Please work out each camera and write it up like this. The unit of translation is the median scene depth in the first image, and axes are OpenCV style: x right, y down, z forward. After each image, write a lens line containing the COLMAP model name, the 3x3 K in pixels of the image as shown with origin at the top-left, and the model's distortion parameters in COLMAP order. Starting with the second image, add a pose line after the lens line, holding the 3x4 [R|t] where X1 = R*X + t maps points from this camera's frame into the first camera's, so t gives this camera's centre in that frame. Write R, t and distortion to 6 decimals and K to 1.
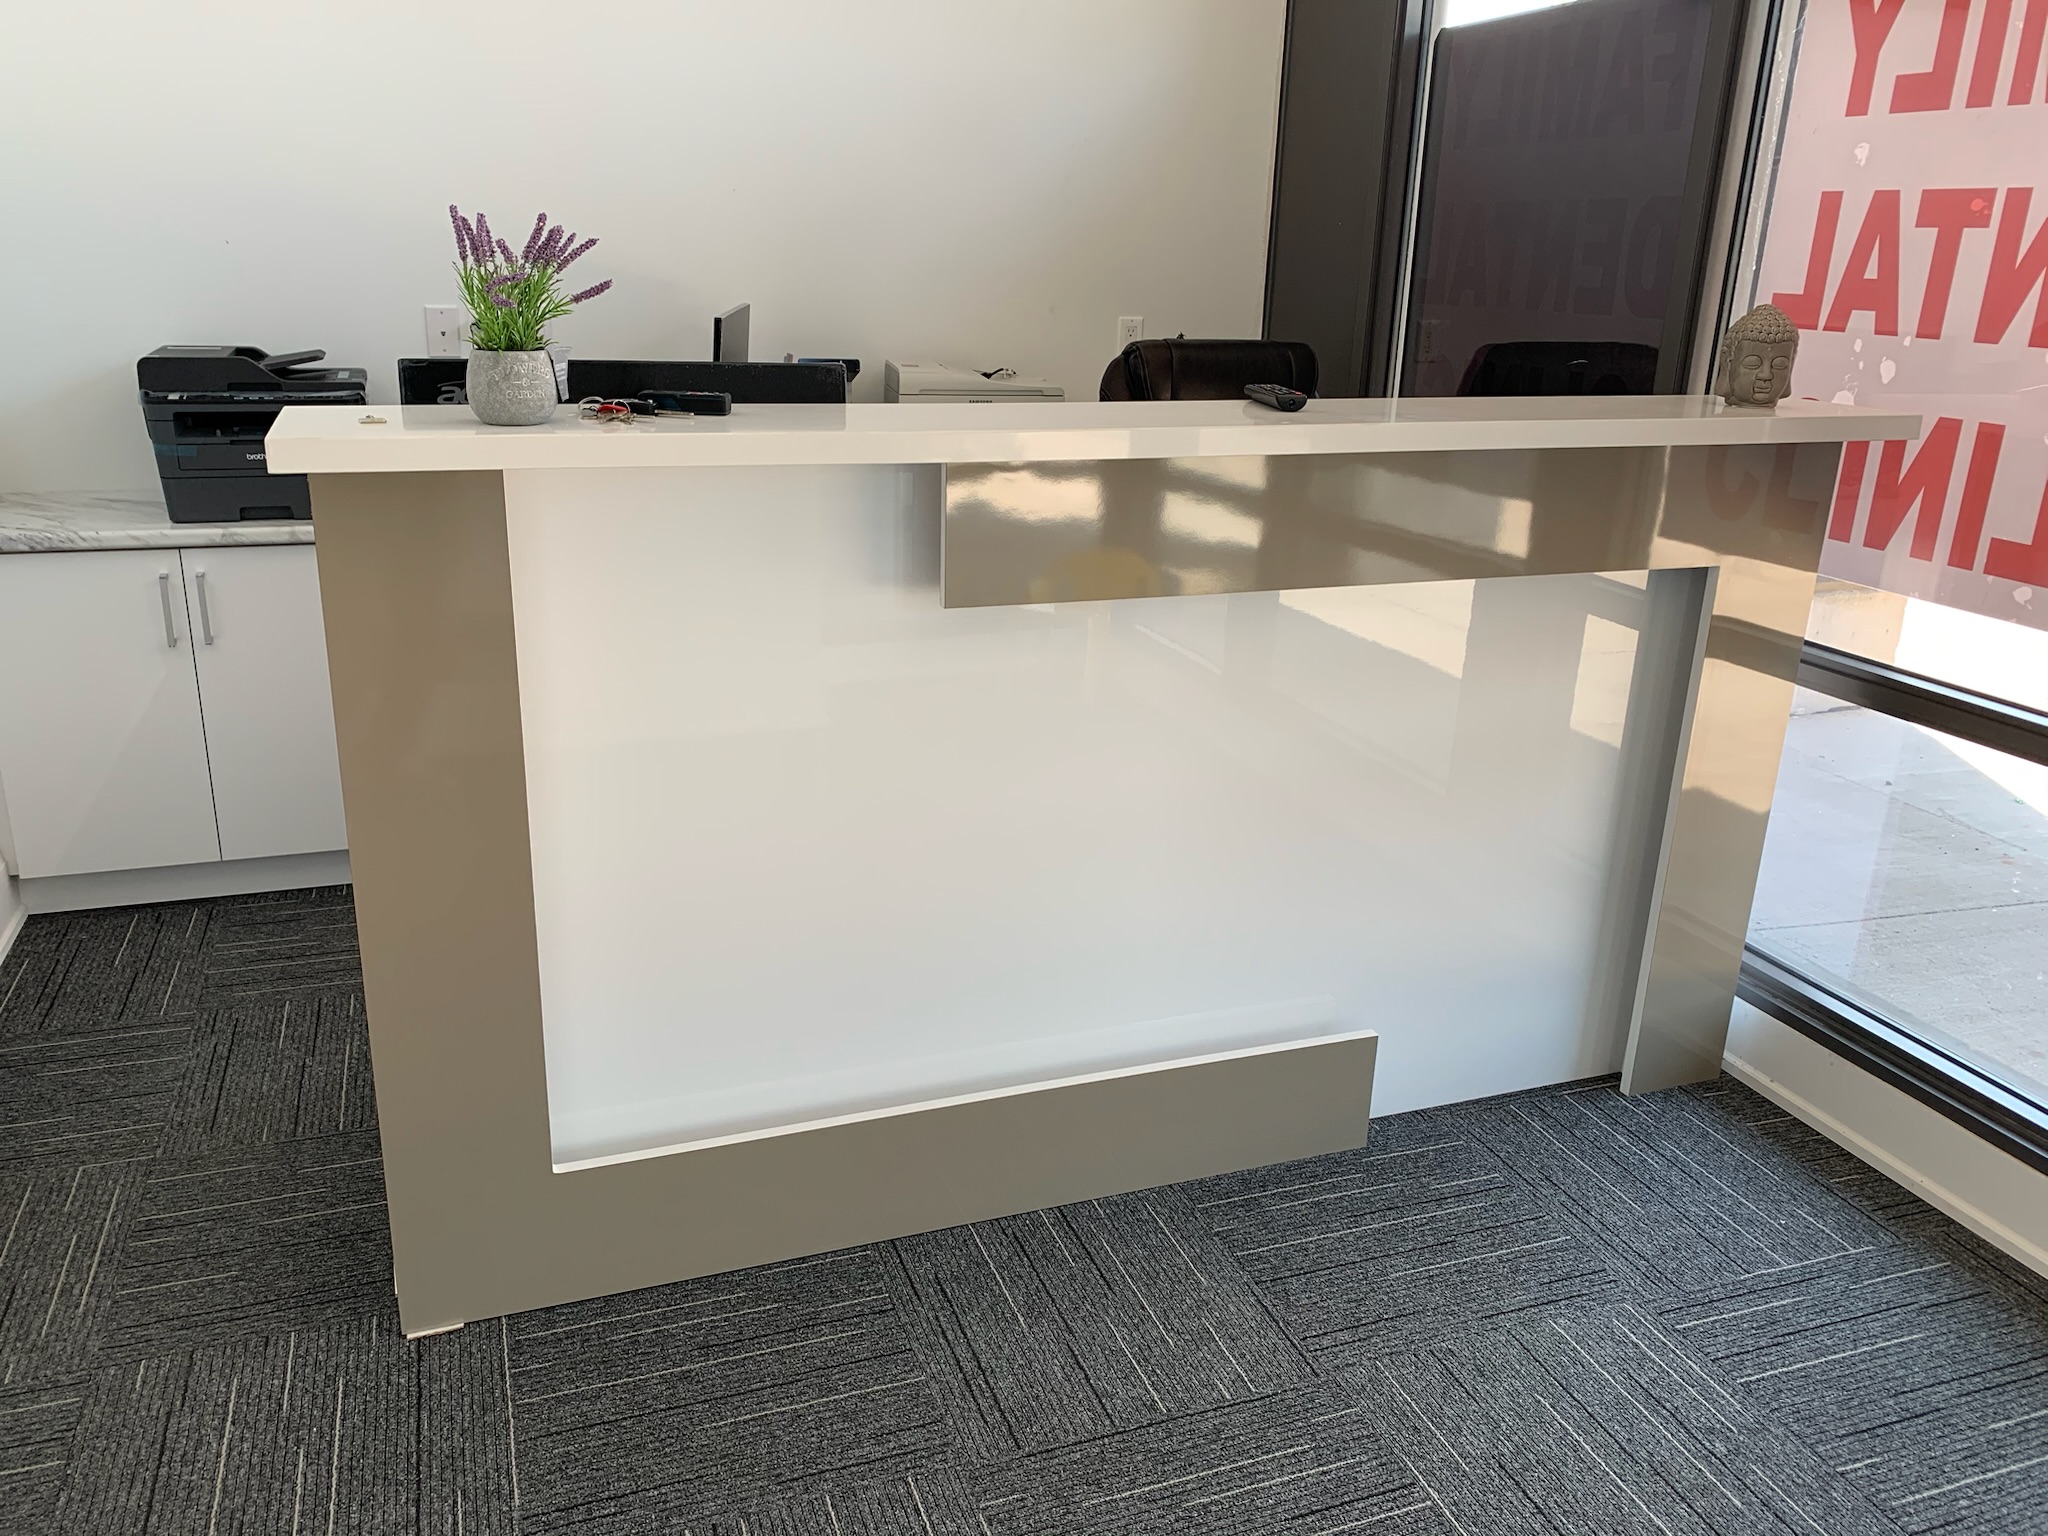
lens RADIAL K [[1563.9, 0, 1019.7], [0, 1563.9, 767.7], [0, 0, 1]] dist [0.026157, -0.040140]
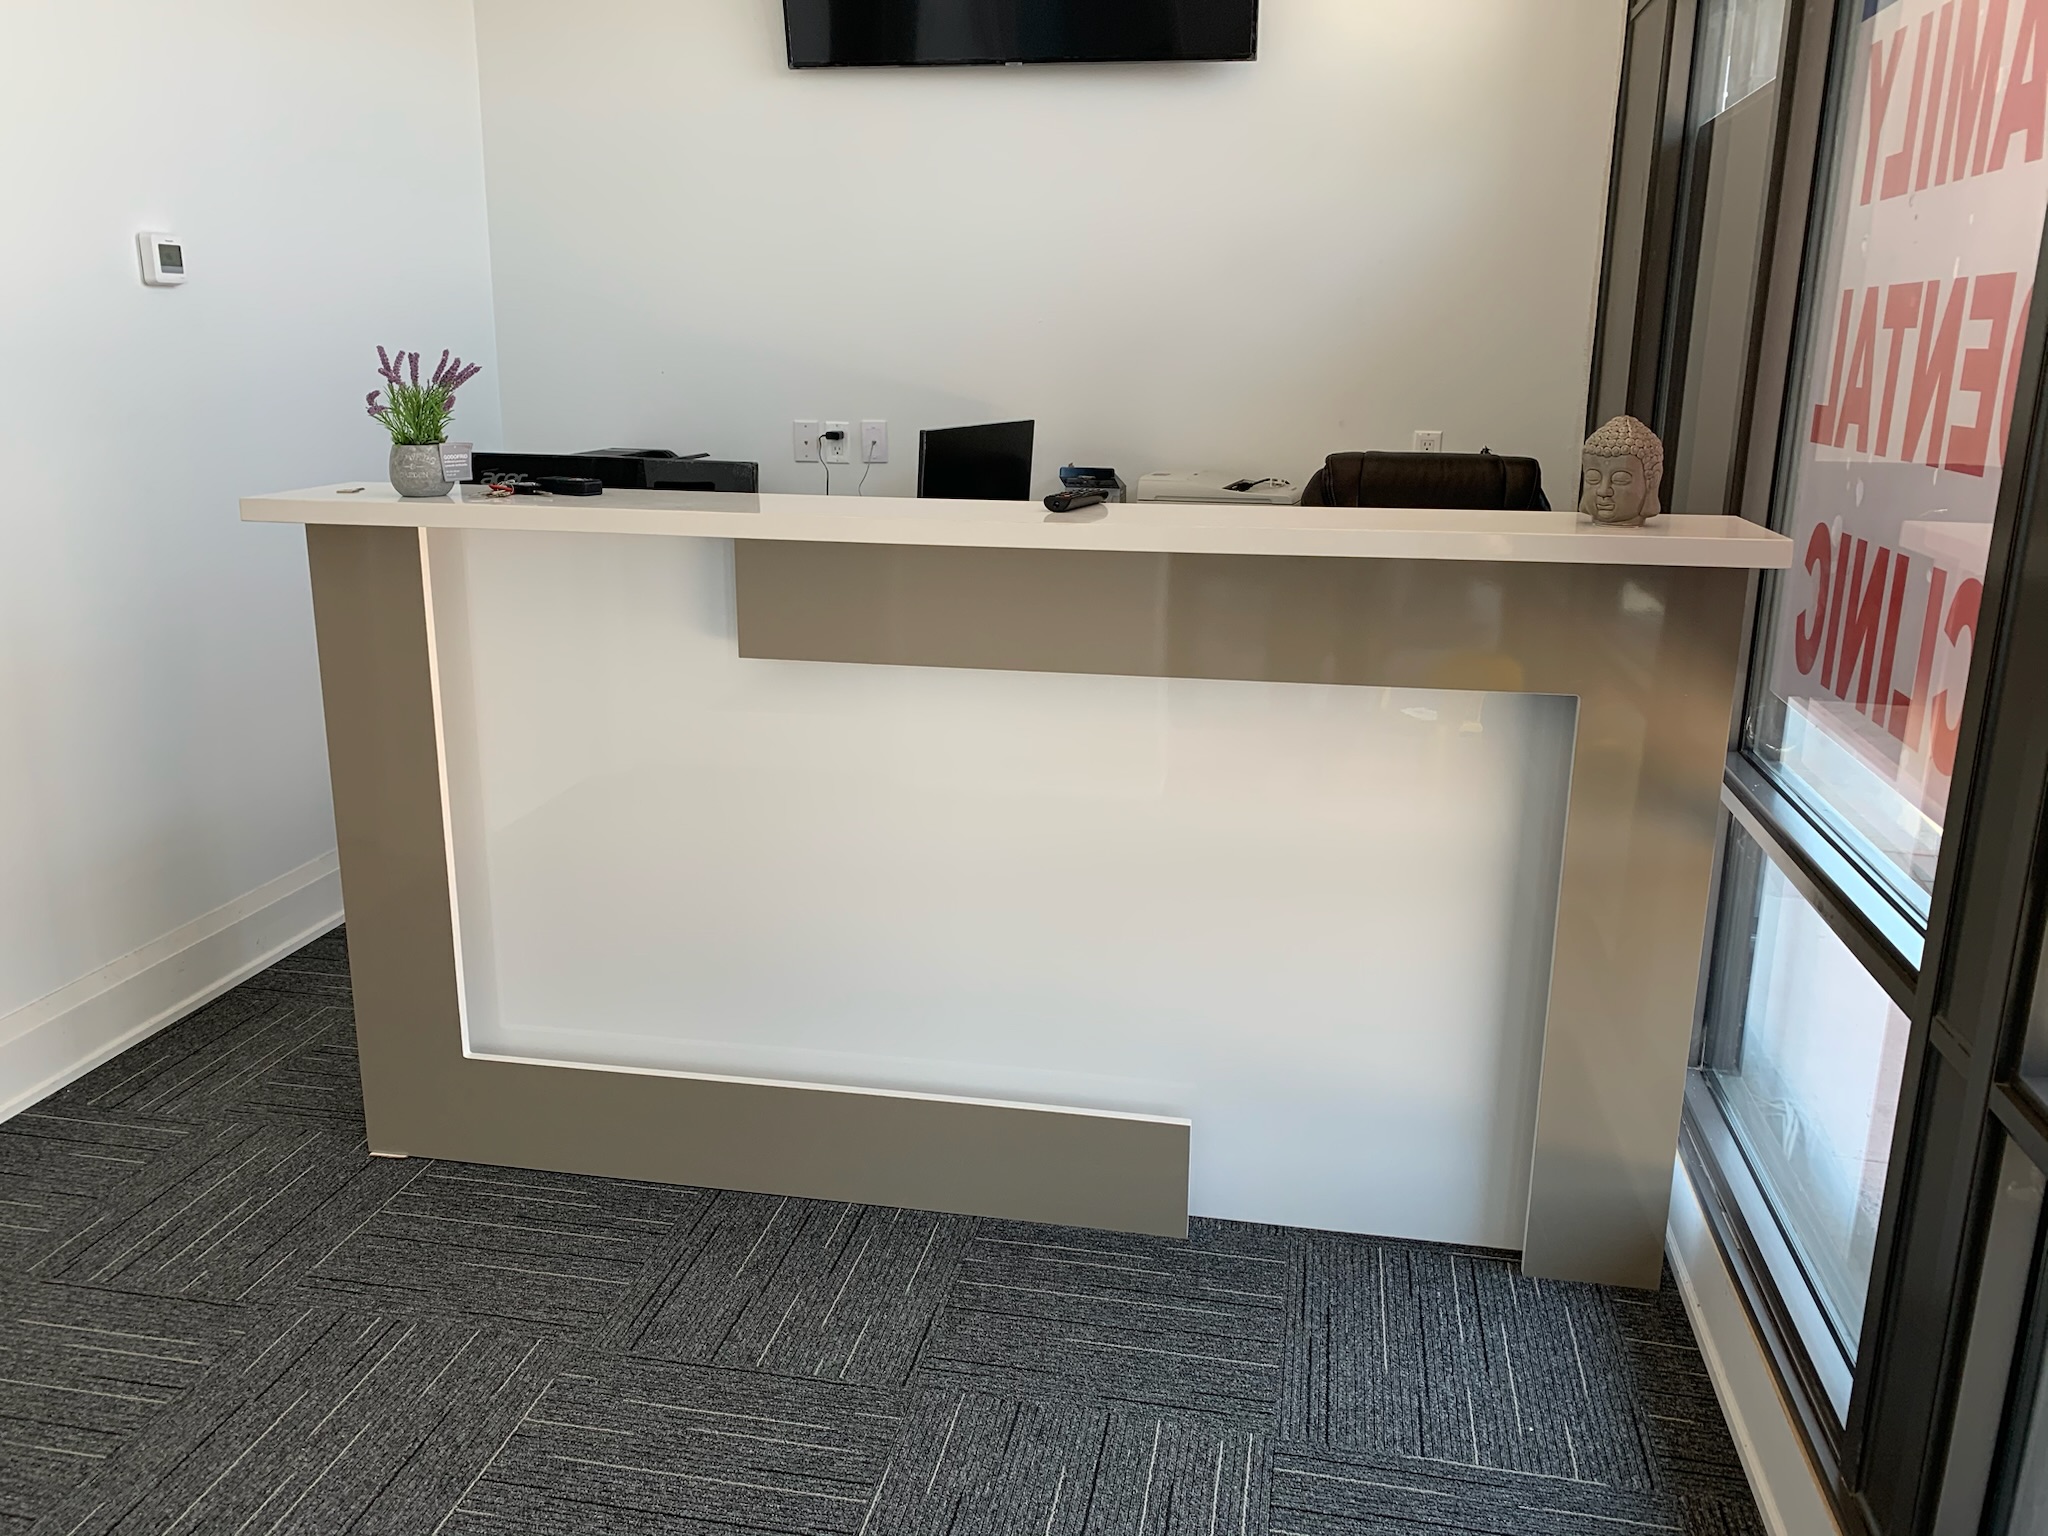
lens RADIAL K [[1563.9, 0, 1014.0], [0, 1563.9, 765.9], [0, 0, 1]] dist [0.026157, -0.040140]
pose [[0.856256, 0.111971, -0.504270, 0.666052], [-0.148663, 0.988338, -0.032976, -0.009060], [0.494697, 0.103203, 0.862916, 0.053604]]
